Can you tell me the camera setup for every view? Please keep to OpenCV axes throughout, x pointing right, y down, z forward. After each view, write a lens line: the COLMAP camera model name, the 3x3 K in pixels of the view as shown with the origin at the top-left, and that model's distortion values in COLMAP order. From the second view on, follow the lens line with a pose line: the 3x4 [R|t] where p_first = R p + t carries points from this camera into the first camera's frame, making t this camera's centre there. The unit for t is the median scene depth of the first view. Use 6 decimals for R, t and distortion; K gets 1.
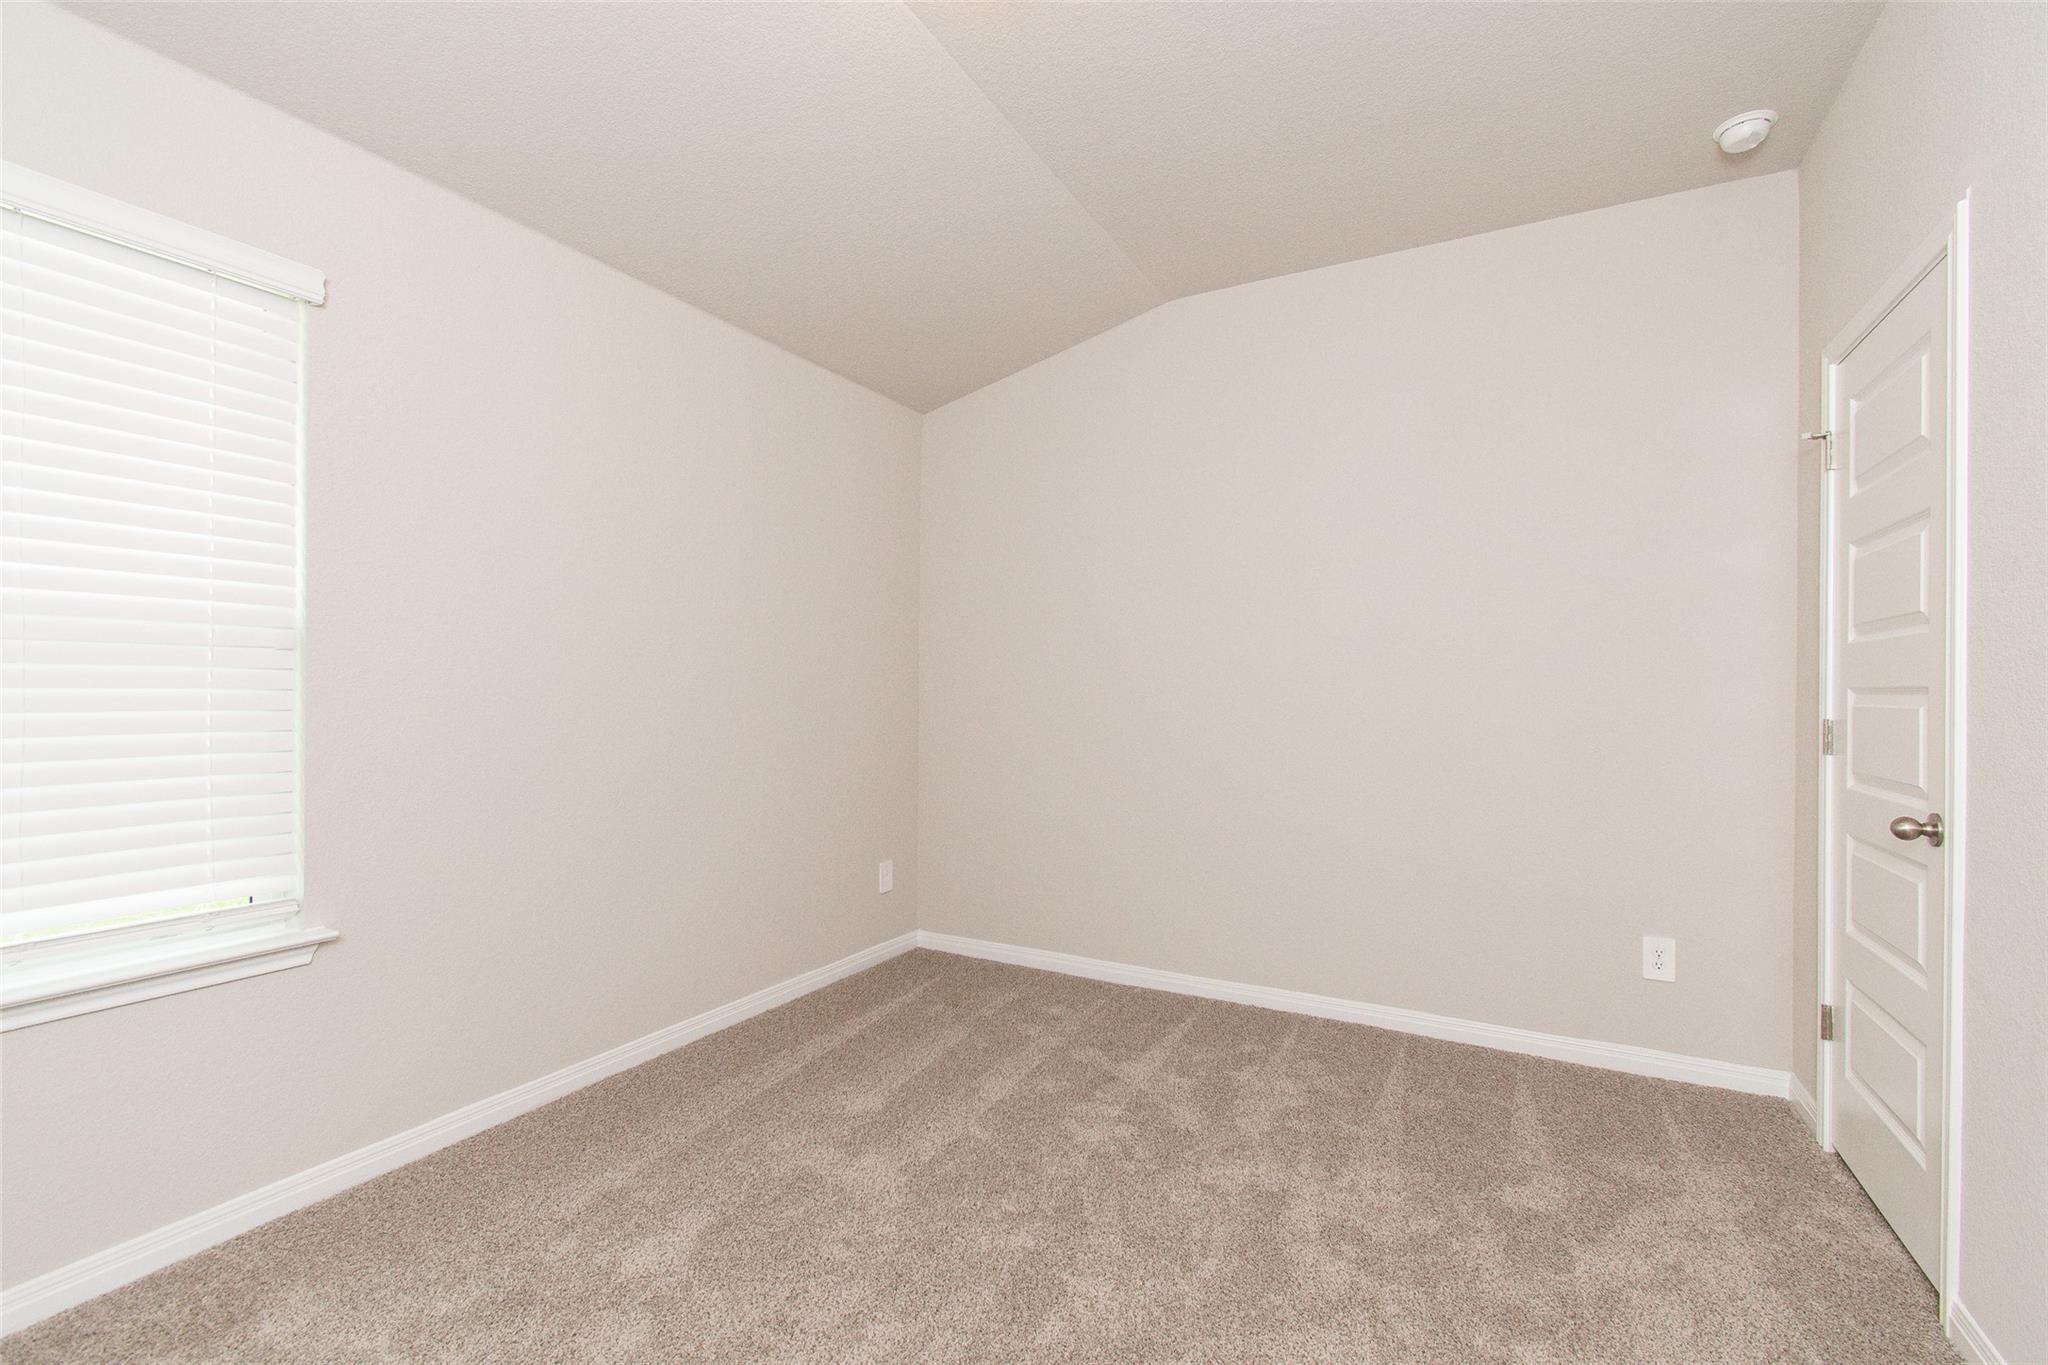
lens RADIAL K [[900.5, 0, 1032.2], [0, 900.5, 690.7], [0, 0, 1]] dist [0.005498, -0.001222]
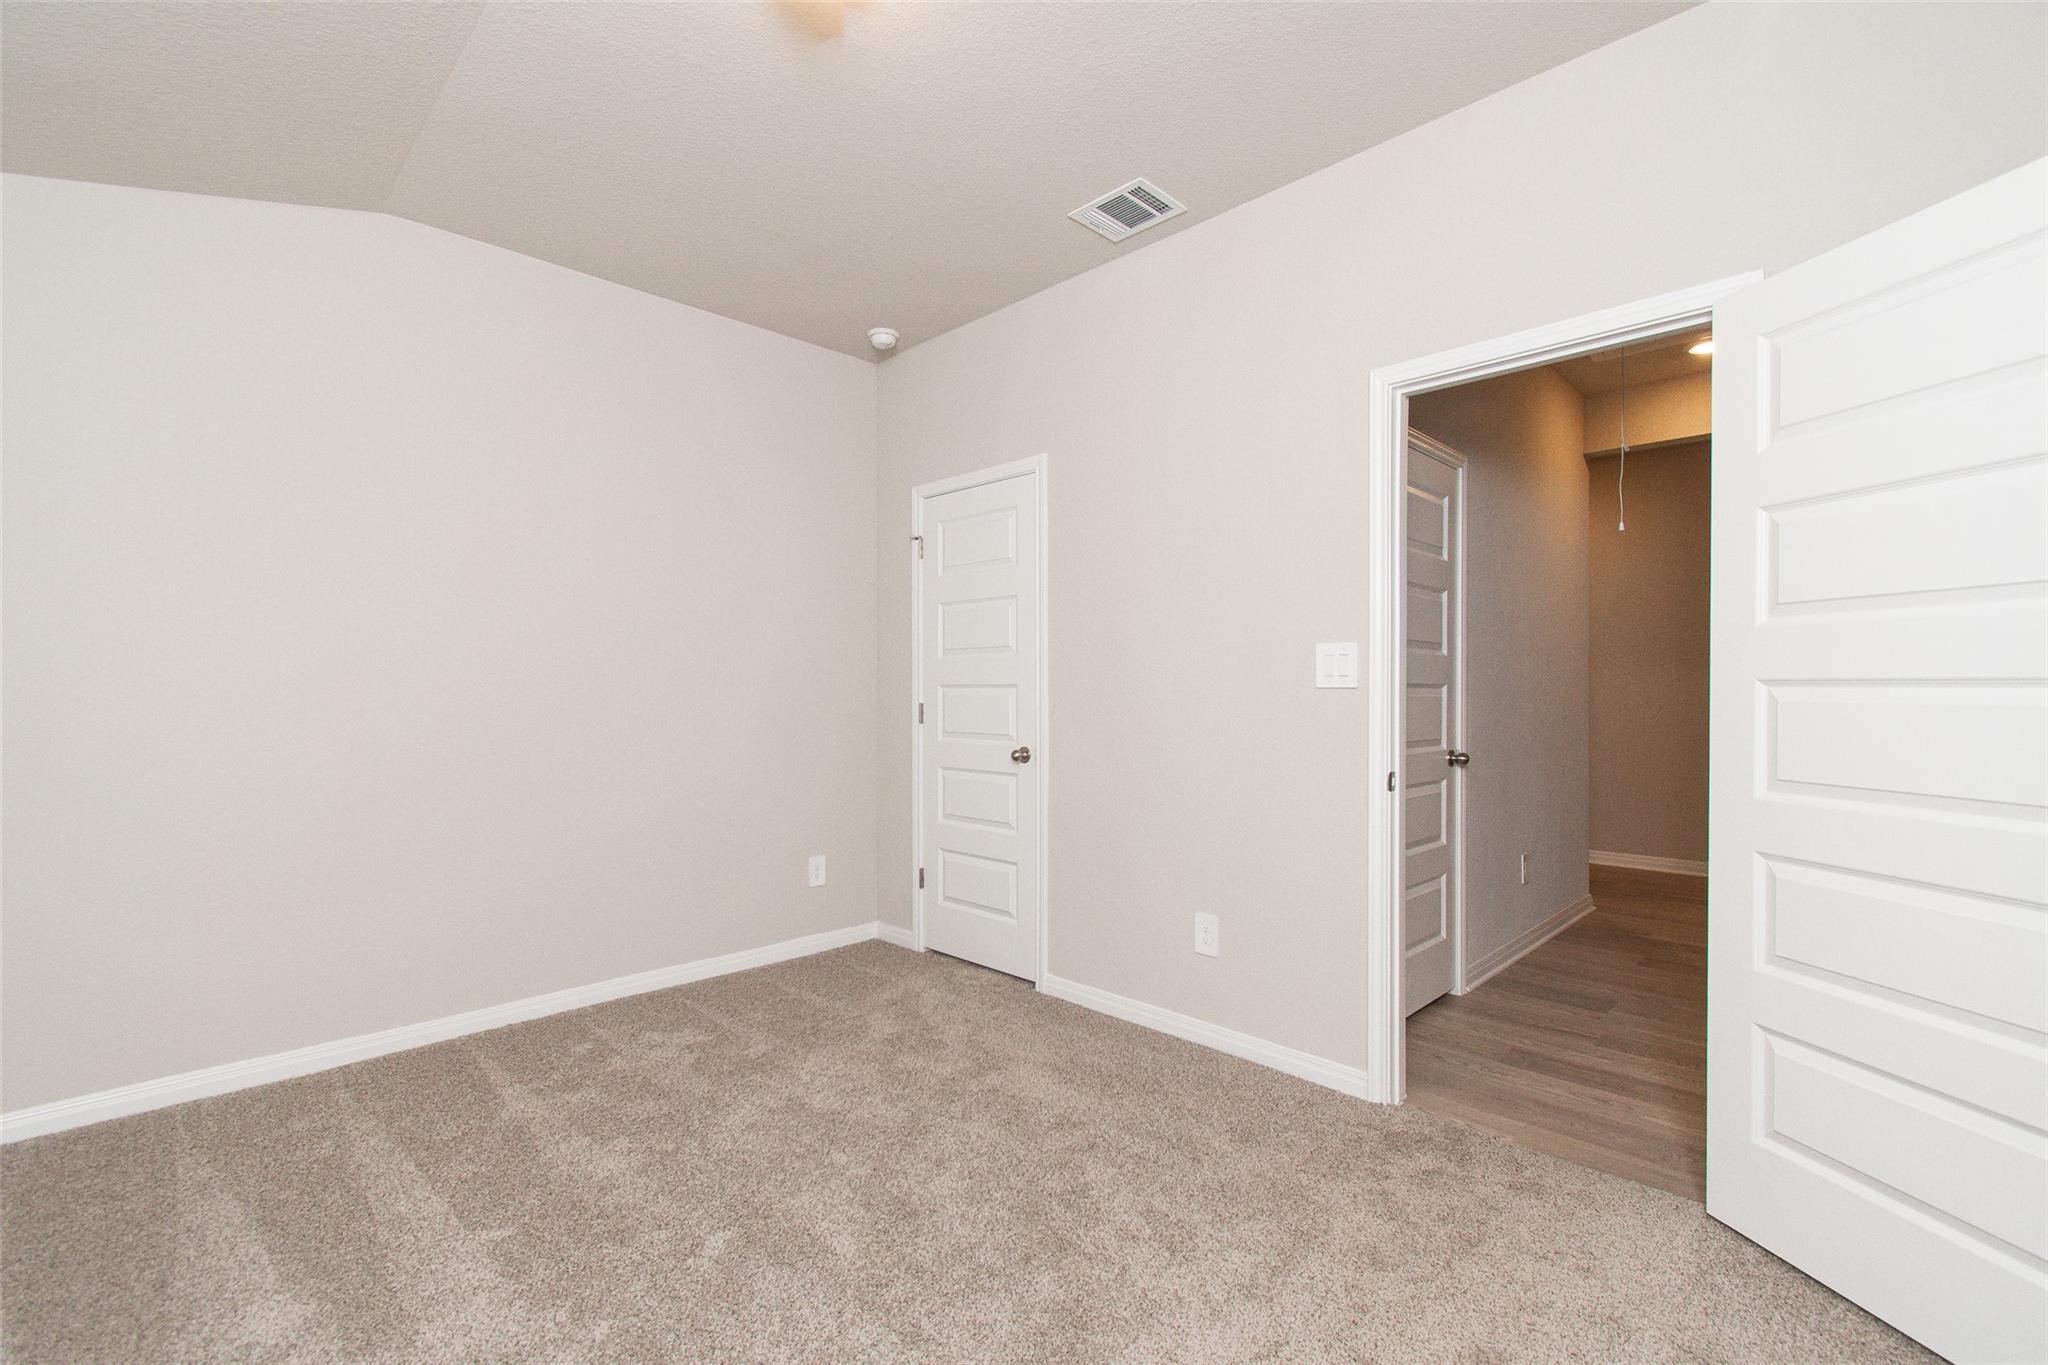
lens RADIAL K [[900.5, 0, 1026.4], [0, 900.5, 690.1], [0, 0, 1]] dist [0.005498, -0.001222]
pose [[0.292269, -0.009460, 0.956289, -0.672517], [0.002835, 0.999955, 0.009025, -0.006515], [-0.956332, 0.000073, 0.292282, 0.292003]]
